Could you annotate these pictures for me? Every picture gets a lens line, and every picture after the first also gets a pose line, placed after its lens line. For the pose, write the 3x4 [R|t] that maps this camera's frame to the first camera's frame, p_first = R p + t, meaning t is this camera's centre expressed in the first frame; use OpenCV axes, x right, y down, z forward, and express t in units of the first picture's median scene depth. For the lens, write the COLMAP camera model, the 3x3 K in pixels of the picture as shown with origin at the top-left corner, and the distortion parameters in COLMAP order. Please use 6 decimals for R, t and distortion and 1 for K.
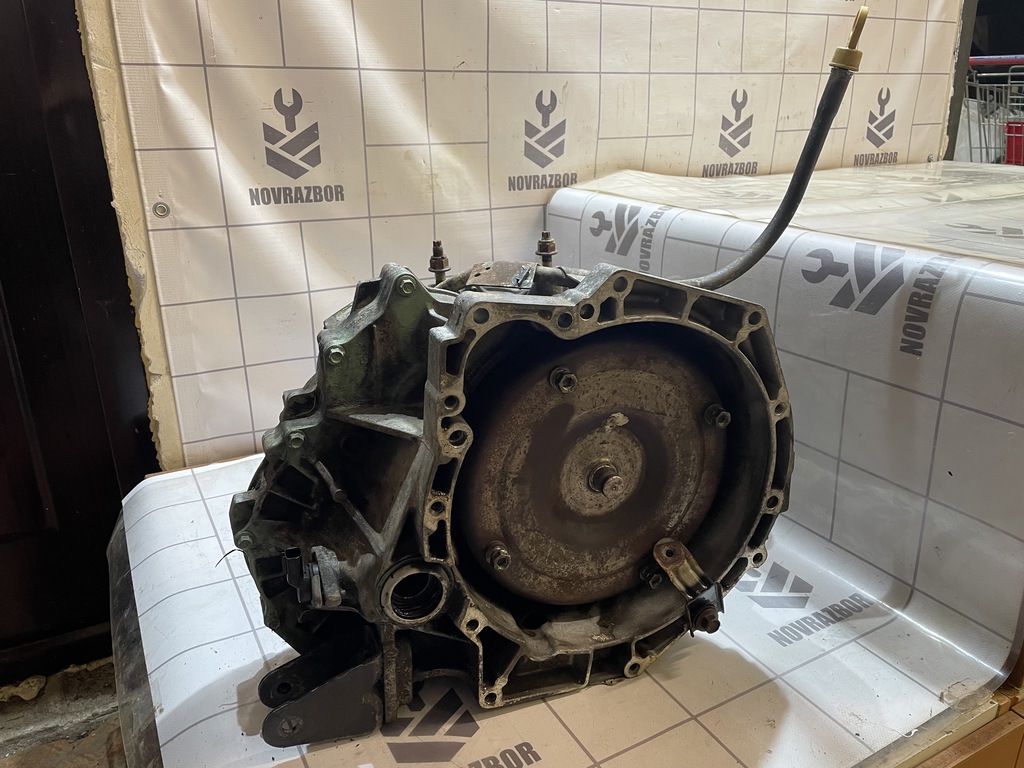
lens RADIAL K [[781.5, 0, 508.6], [0, 781.5, 370.6], [0, 0, 1]] dist [0.077469, -0.103488]
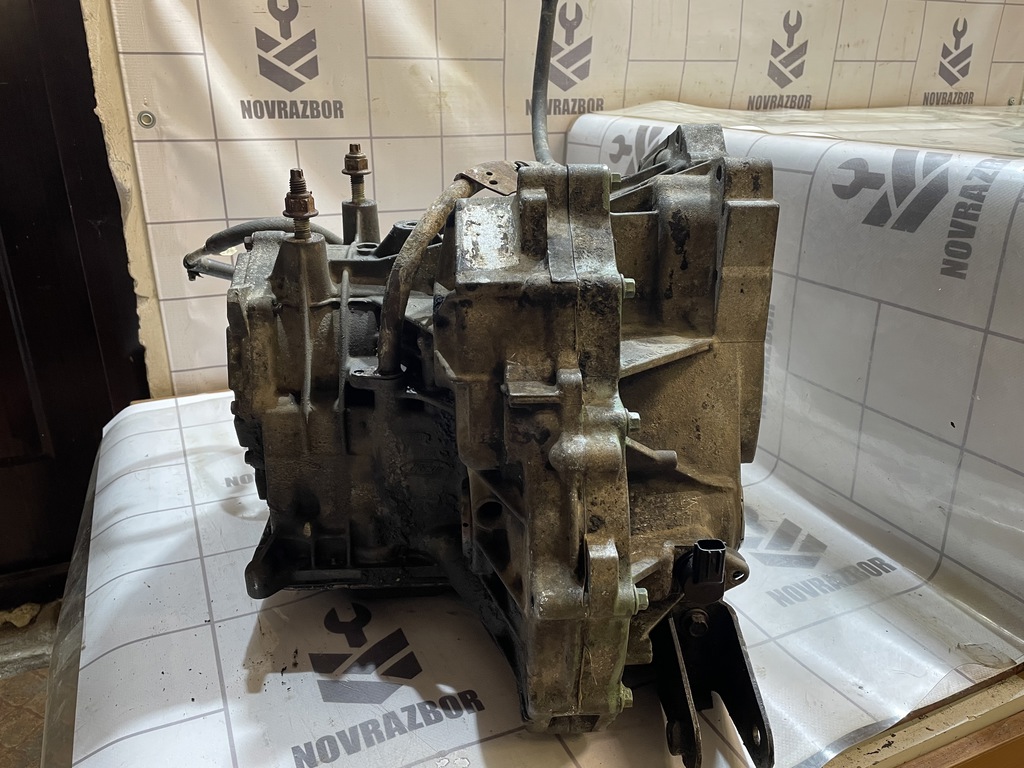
lens RADIAL K [[787.3, 0, 503.7], [0, 787.3, 373.0], [0, 0, 1]] dist [0.079649, -0.116838]
pose [[0.995893, 0.039982, -0.081236, 0.075861], [-0.037380, 0.998746, 0.033296, 0.052127], [0.082465, -0.030123, 0.996139, 0.078629]]
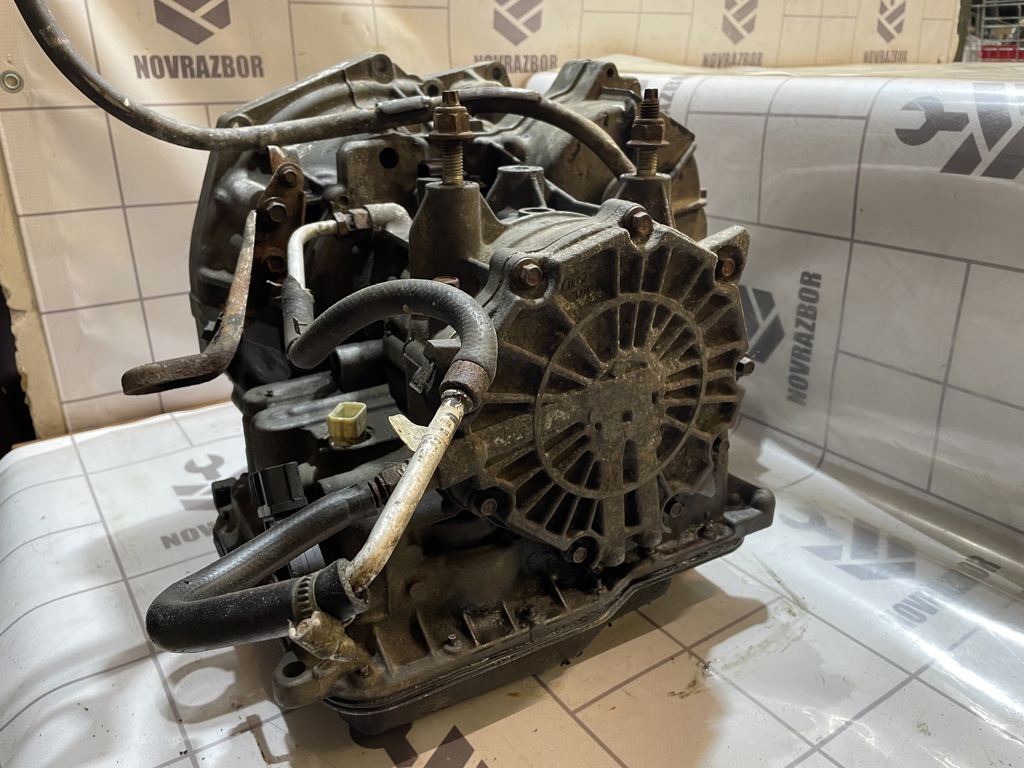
lens RADIAL K [[797.6, 0, 504.3], [0, 797.6, 373.9], [0, 0, 1]] dist [0.065801, -0.100283]
pose [[0.996742, -0.032479, 0.073823, -0.049782], [0.029327, 0.998628, 0.043381, 0.048353], [-0.075130, -0.041075, 0.996327, 0.218251]]
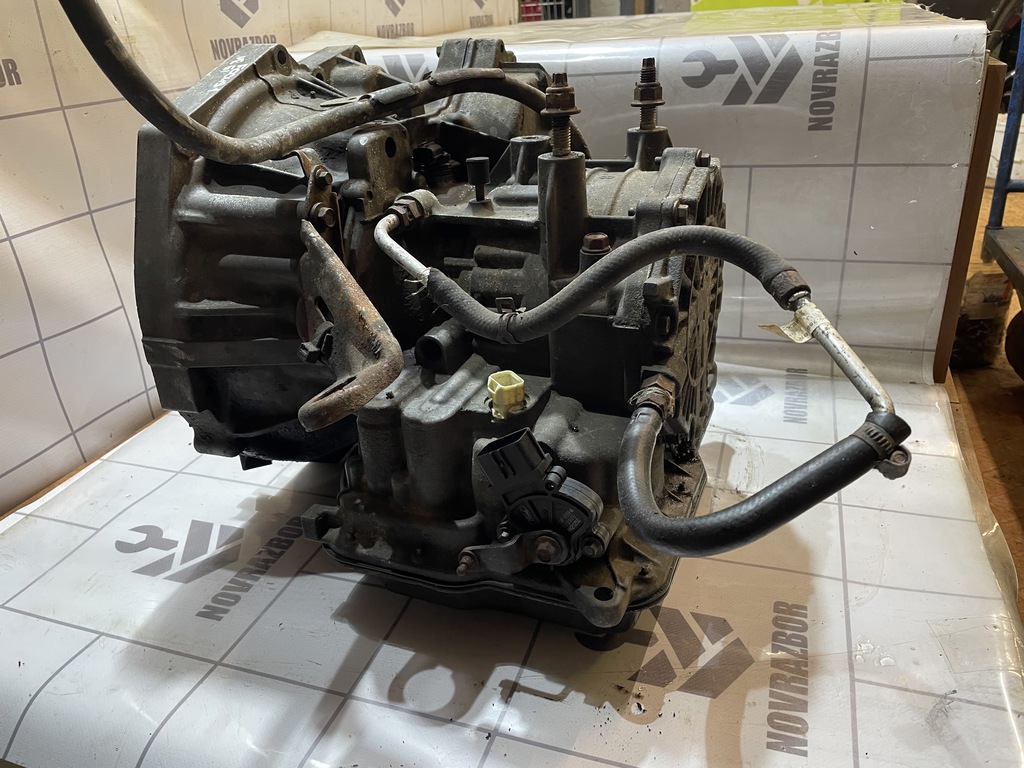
lens RADIAL K [[787.4, 0, 509.2], [0, 787.4, 374.3], [0, 0, 1]] dist [0.081384, -0.113003]
pose [[0.745966, -0.312649, 0.588035, -0.408417], [0.264658, 0.949410, 0.169047, -0.000696], [-0.611139, 0.029525, 0.790972, 0.295997]]
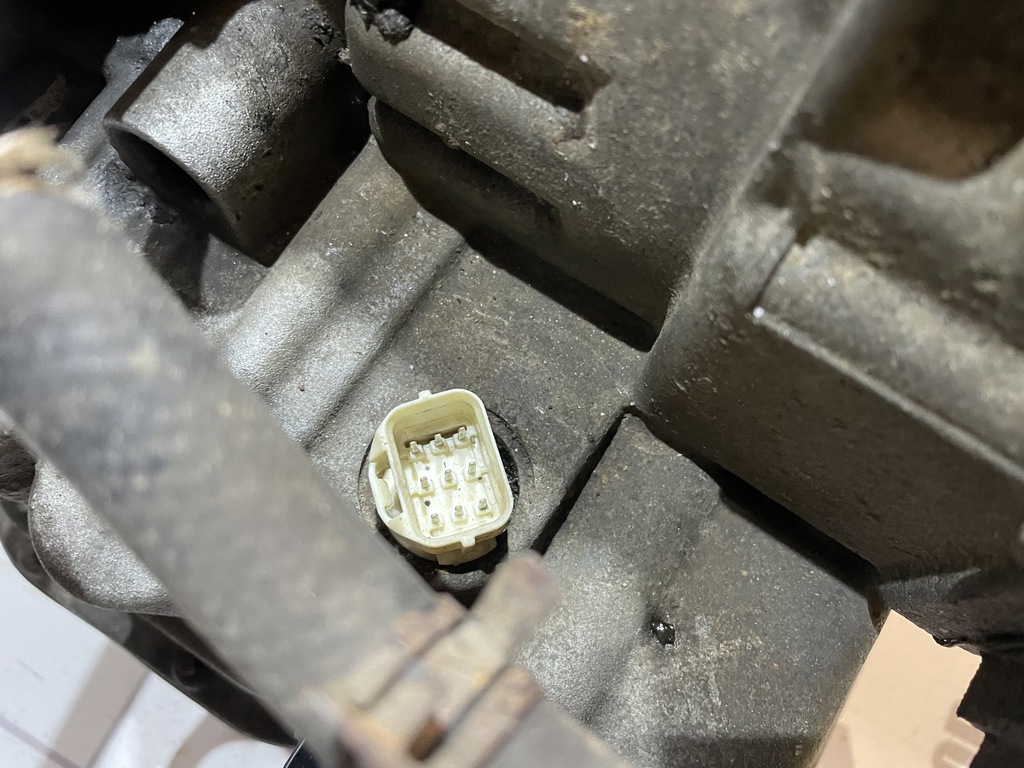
lens RADIAL K [[781.5, 0, 508.6], [0, 781.5, 370.6], [0, 0, 1]] dist [0.077469, -0.103488]
pose [[0.844374, -0.497428, 0.198993, -0.117220], [0.132369, 0.553607, 0.822191, -0.018236], [-0.519145, -0.667896, 0.533295, 0.643392]]
